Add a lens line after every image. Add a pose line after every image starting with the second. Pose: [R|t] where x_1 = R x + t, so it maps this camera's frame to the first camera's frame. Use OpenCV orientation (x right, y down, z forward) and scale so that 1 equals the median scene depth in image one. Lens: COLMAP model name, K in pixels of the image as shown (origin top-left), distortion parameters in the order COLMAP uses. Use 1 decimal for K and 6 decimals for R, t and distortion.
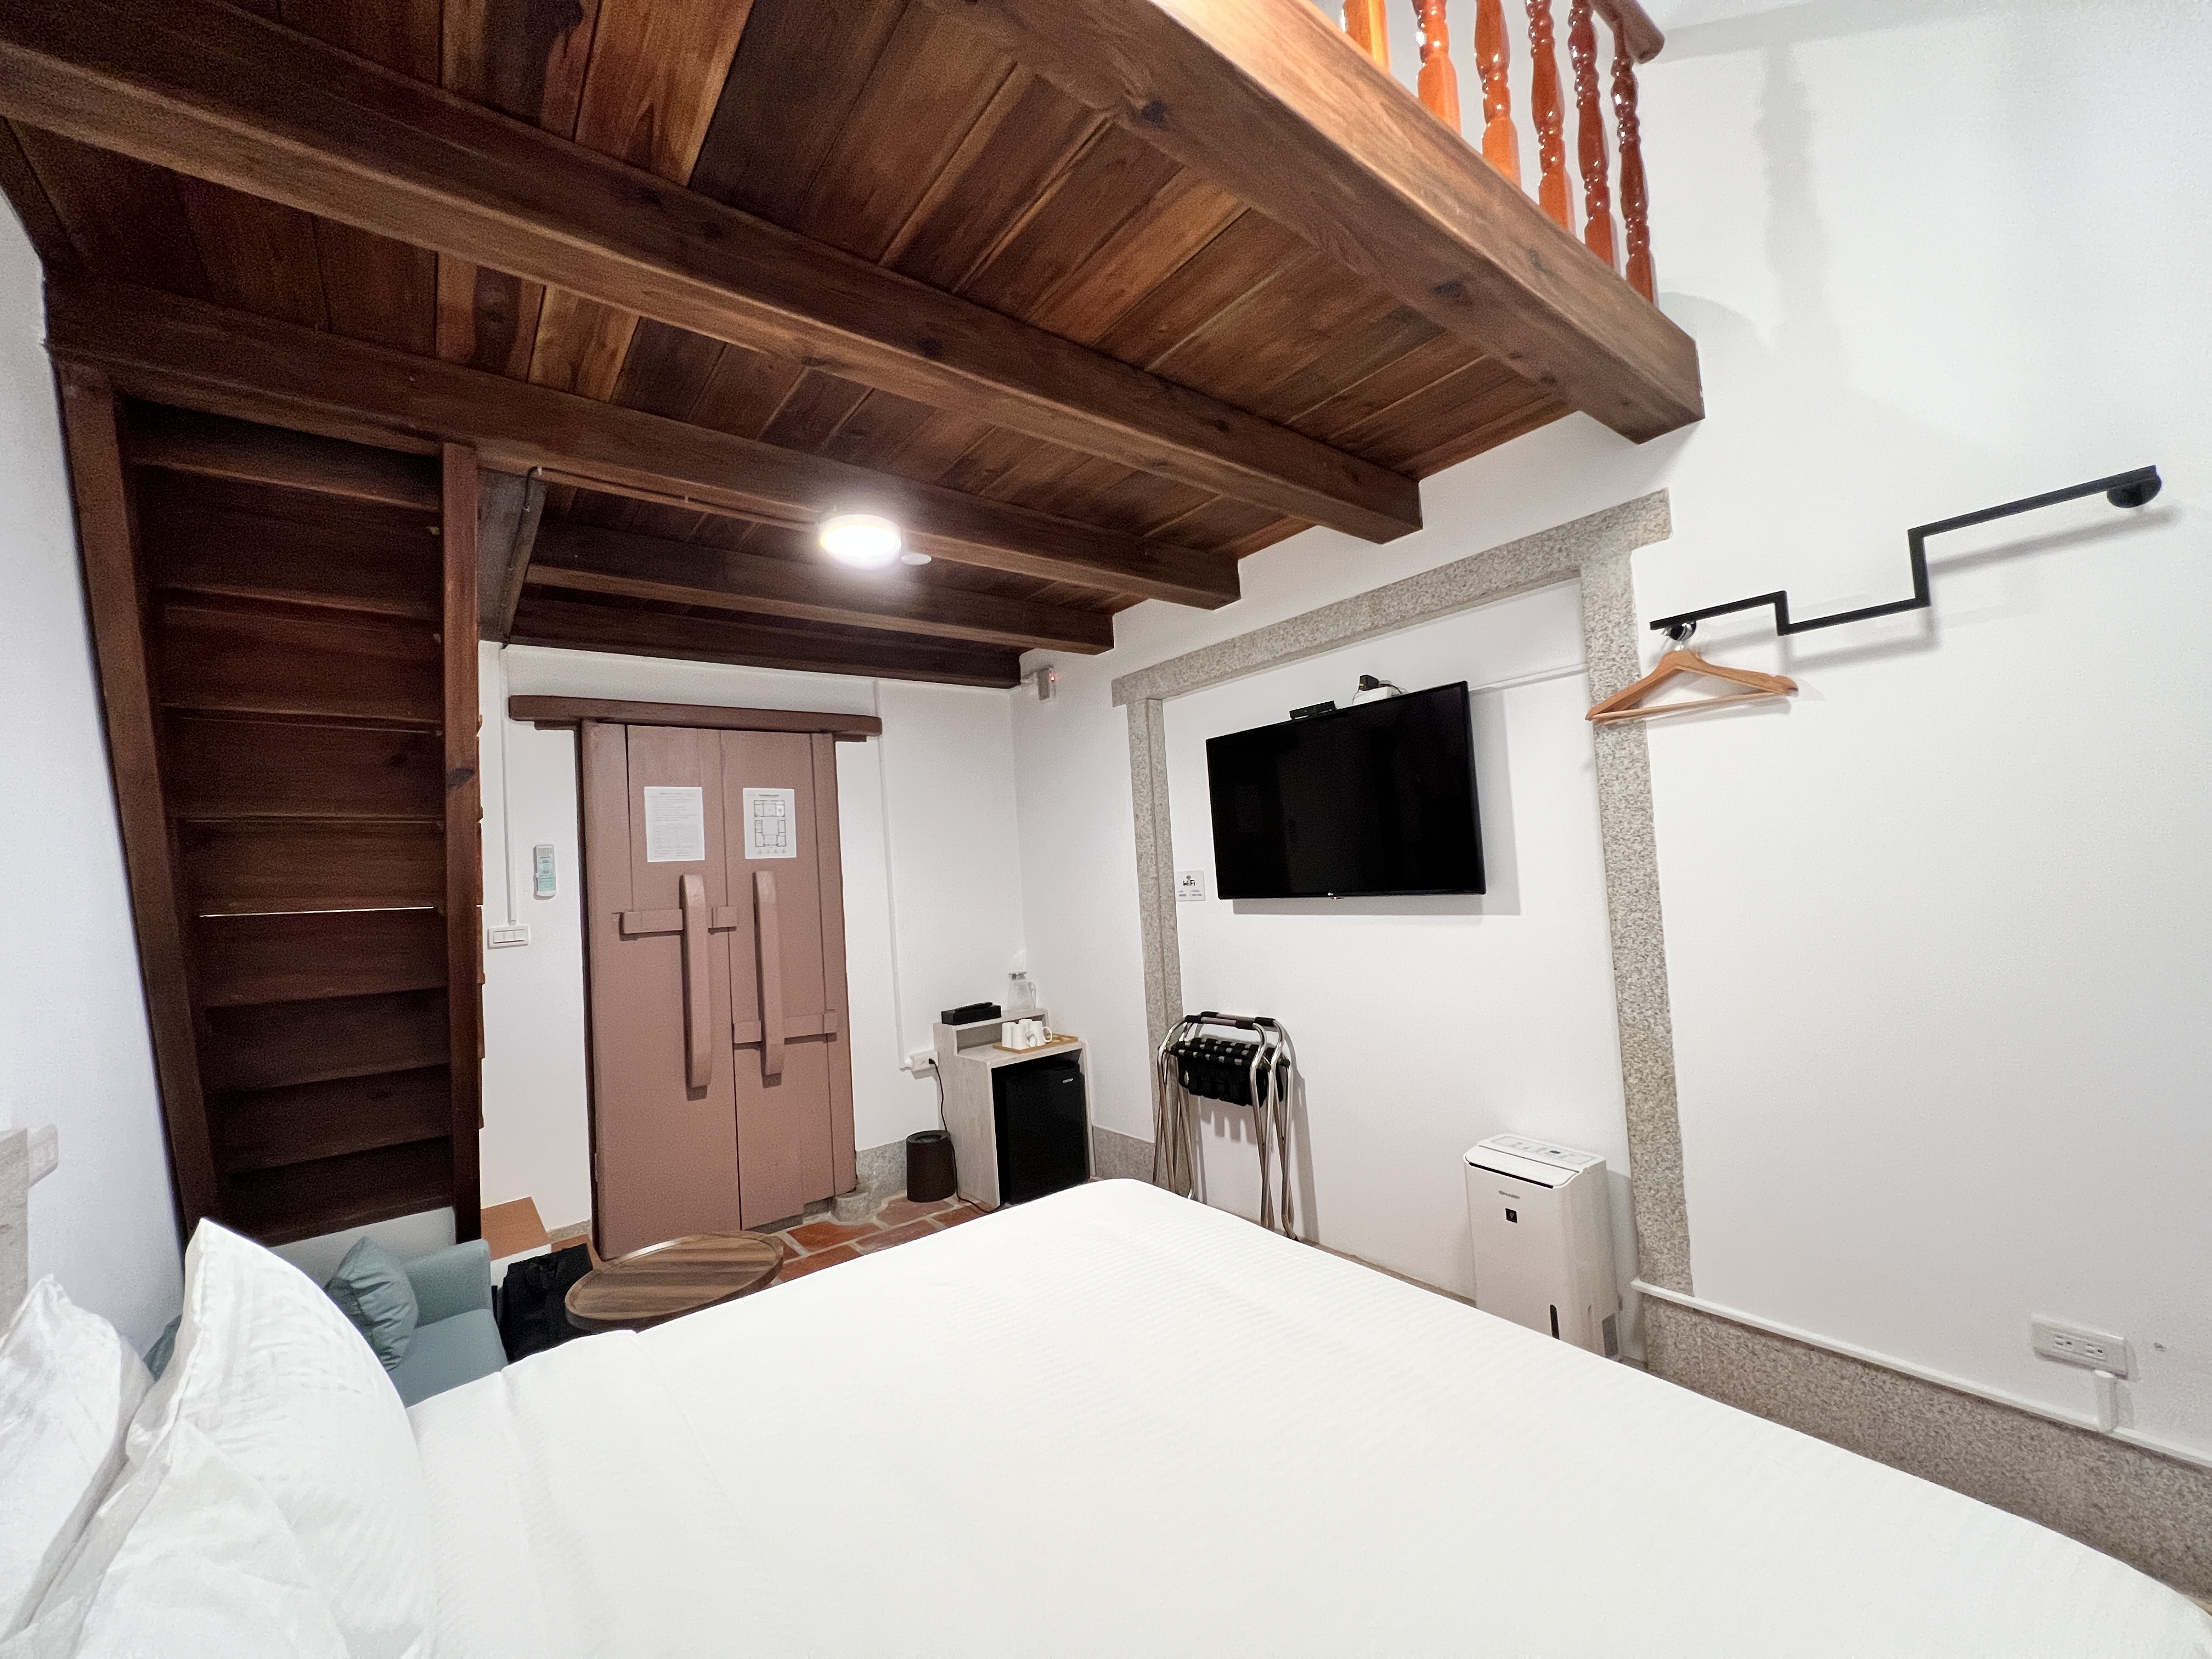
lens RADIAL K [[883.4, 0, 1102.5], [0, 883.4, 831.9], [0, 0, 1]] dist [-0.001113, 0.000399]
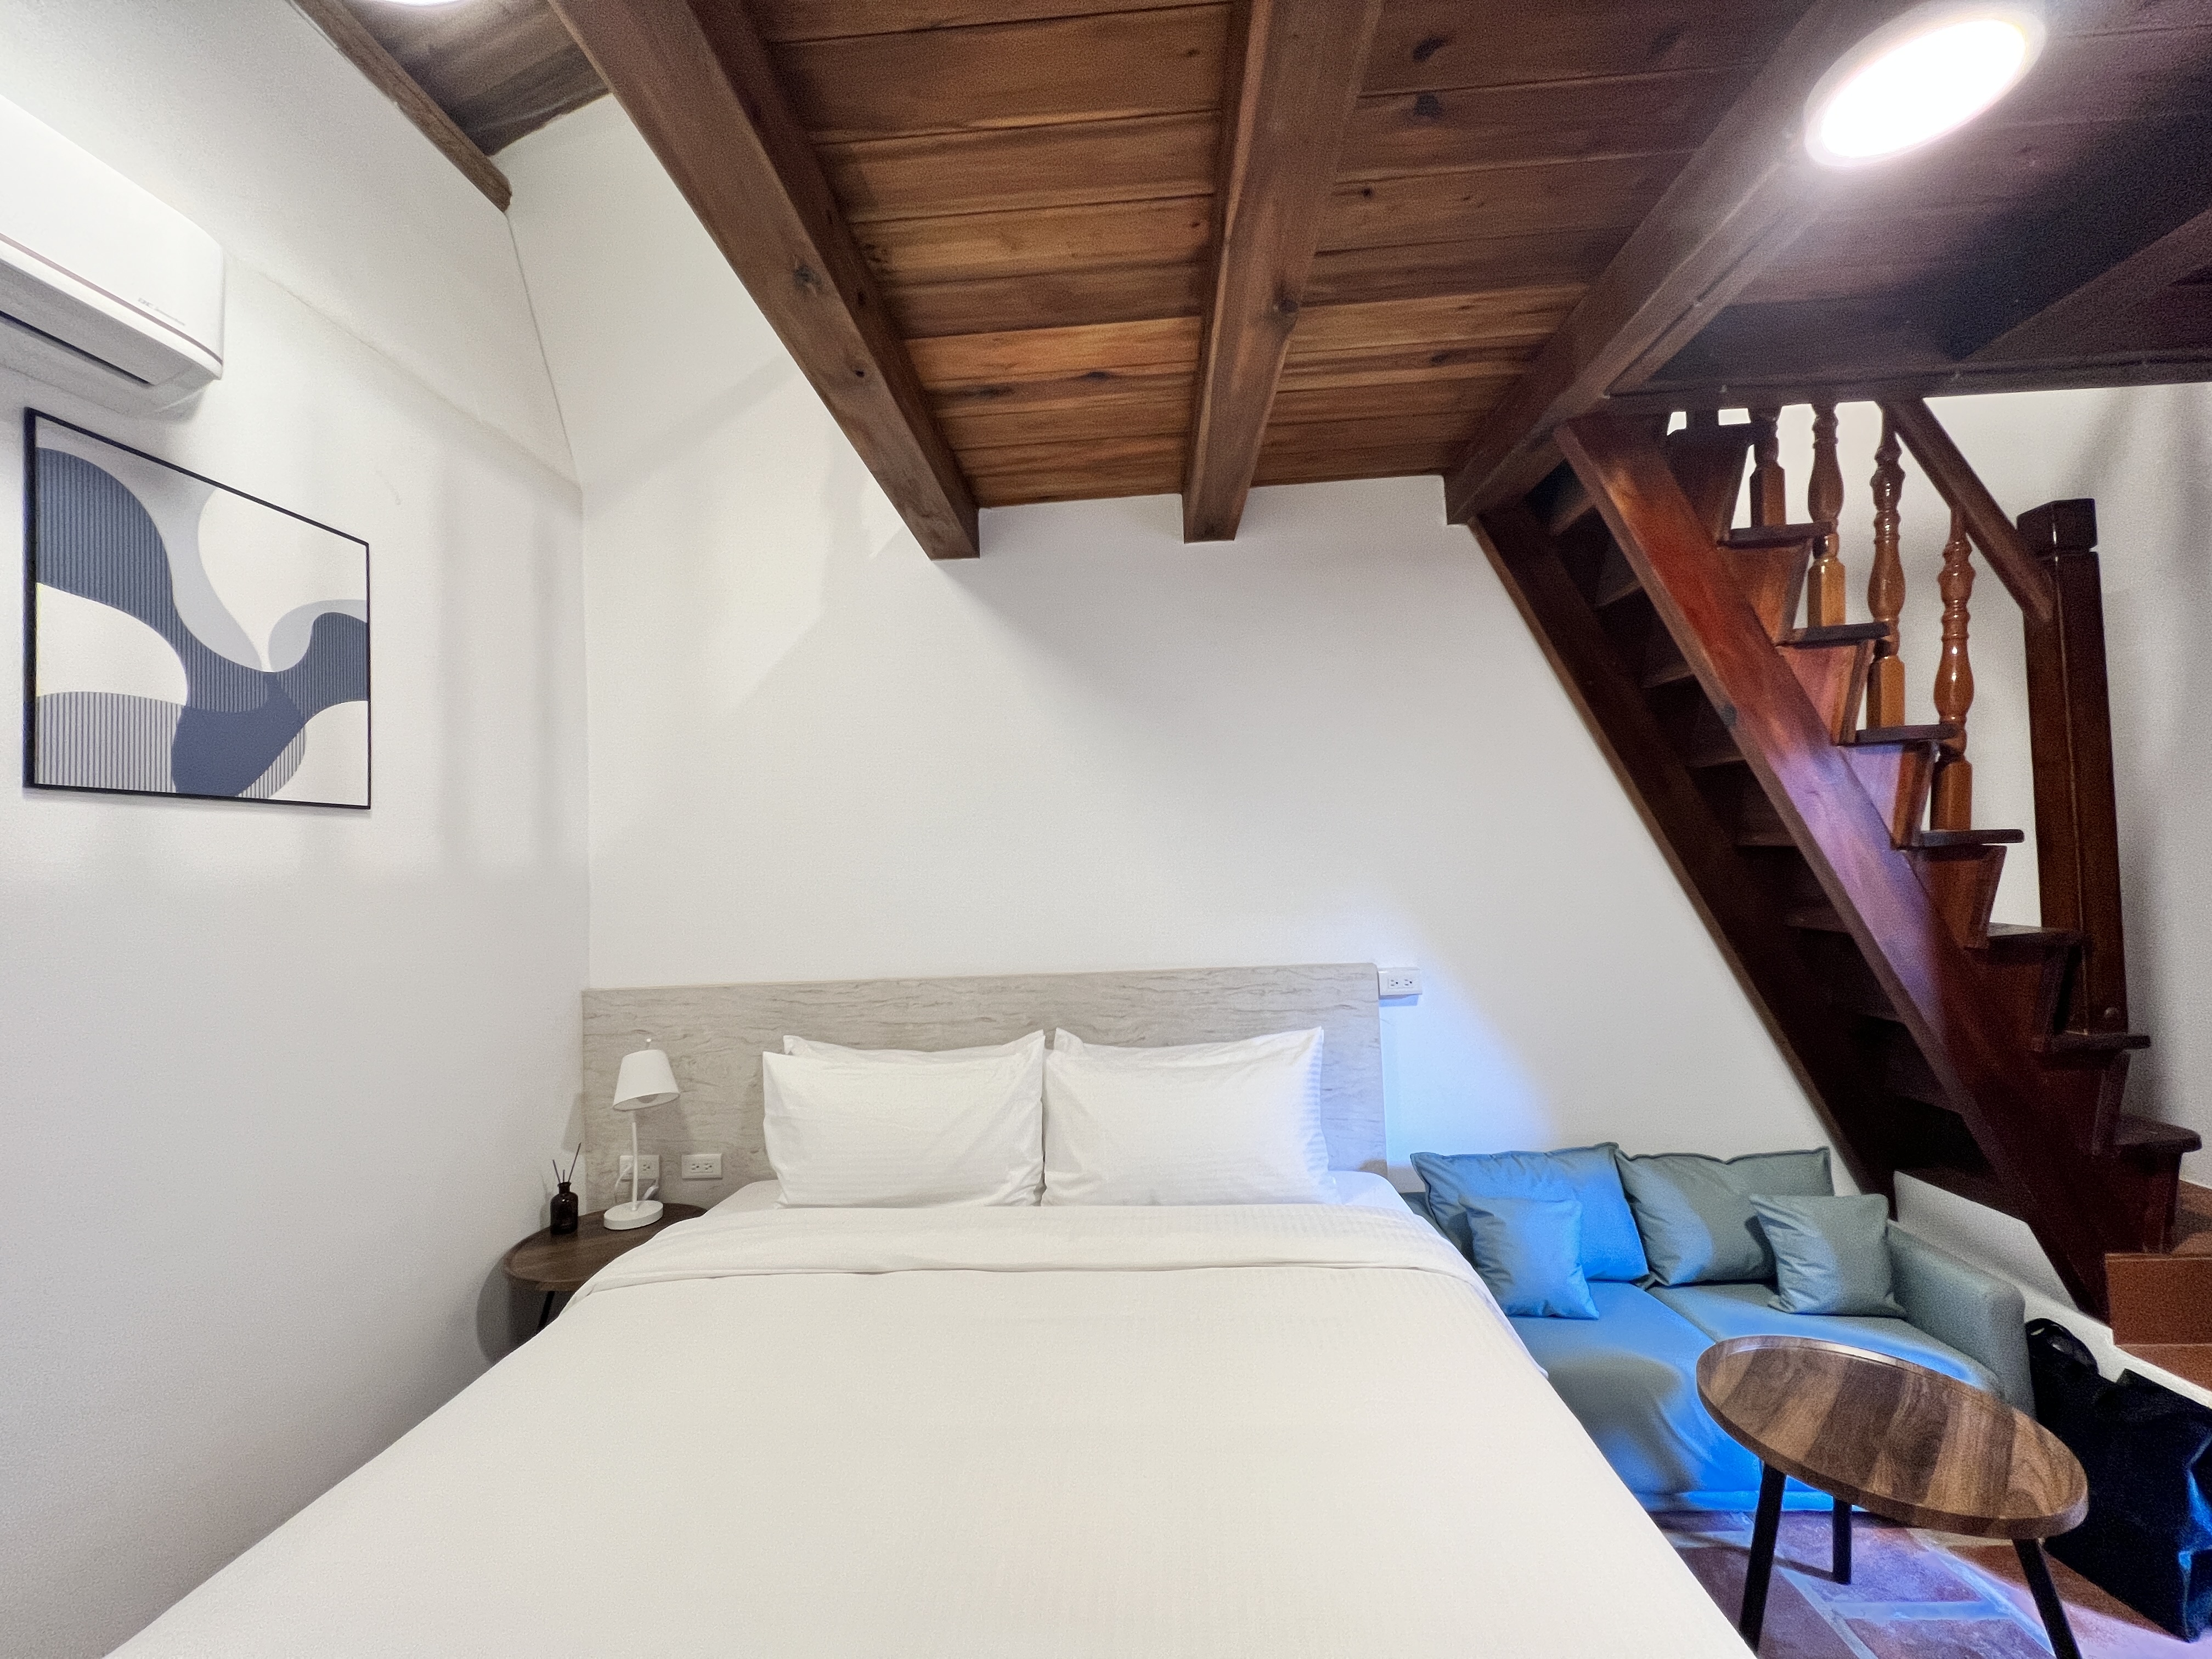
lens RADIAL K [[883.4, 0, 1102.5], [0, 883.4, 831.9], [0, 0, 1]] dist [-0.001113, 0.000399]
pose [[-0.649564, 0.059127, -0.758004, 0.274482], [0.115132, 0.993124, -0.021194, 0.001275], [0.751539, -0.101037, -0.651905, 0.734004]]
